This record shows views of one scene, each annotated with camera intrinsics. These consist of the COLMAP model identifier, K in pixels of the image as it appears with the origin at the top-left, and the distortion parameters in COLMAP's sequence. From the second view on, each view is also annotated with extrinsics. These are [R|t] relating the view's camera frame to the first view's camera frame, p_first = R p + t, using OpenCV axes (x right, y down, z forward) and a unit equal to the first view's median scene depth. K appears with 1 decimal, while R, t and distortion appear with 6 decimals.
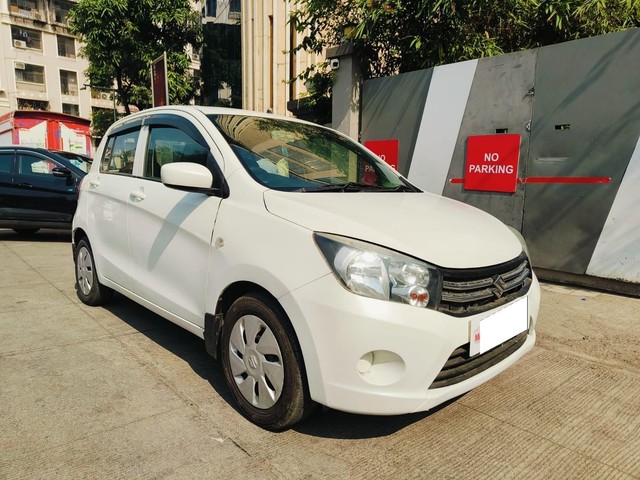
lens RADIAL K [[443.5, 0, 321.0], [0, 443.5, 240.2], [0, 0, 1]] dist [0.025935, -0.019679]
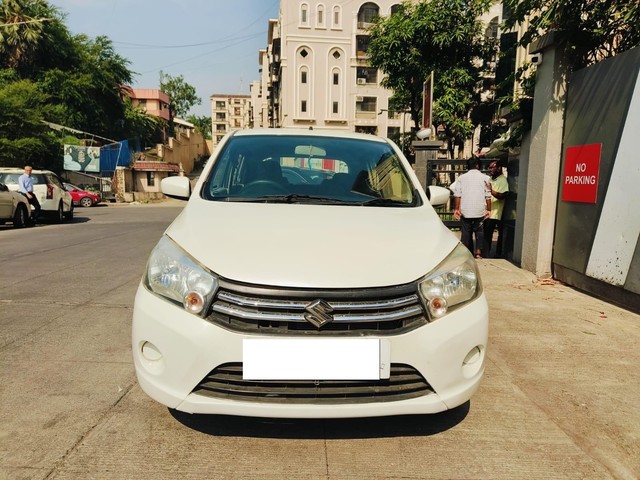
lens RADIAL K [[443.5, 0, 320.0], [0, 443.5, 241.2], [0, 0, 1]] dist [0.025935, -0.019679]
pose [[0.758751, 0.084111, -0.645928, 0.140056], [-0.101998, 0.994737, 0.009719, -0.007546], [0.643346, 0.058509, 0.763337, 0.049625]]
